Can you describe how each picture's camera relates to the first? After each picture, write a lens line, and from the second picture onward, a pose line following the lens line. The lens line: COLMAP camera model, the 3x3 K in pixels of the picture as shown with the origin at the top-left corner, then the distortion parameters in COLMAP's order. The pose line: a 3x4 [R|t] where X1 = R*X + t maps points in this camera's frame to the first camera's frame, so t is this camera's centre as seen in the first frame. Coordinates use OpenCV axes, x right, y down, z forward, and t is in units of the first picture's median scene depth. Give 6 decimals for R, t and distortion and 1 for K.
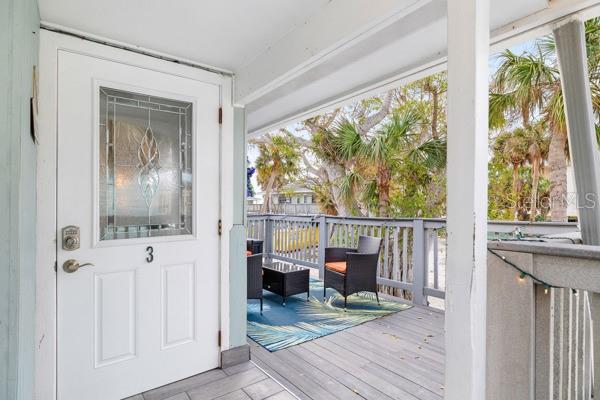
lens RADIAL K [[324.4, 0, 300.0], [0, 324.4, 200.0], [0, 0, 1]] dist [0.001612, 0.000122]
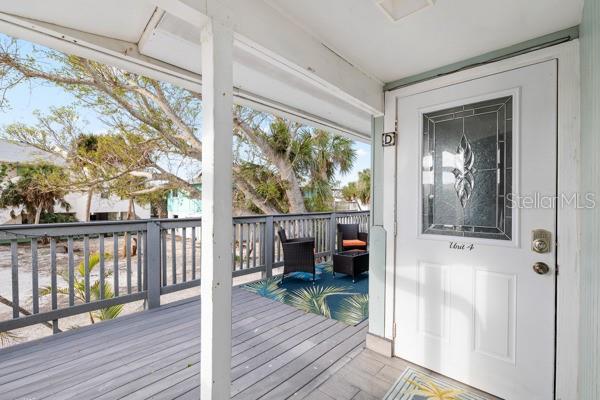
lens RADIAL K [[272.0, 0, 300.0], [0, 272.0, 200.0], [0, 0, 1]] dist [-0.004190, -0.000367]
pose [[0.228950, -0.003084, -0.973433, 1.020553], [0.010993, 0.999939, -0.000582, 0.003218], [0.973376, -0.010567, 0.228970, 0.720381]]
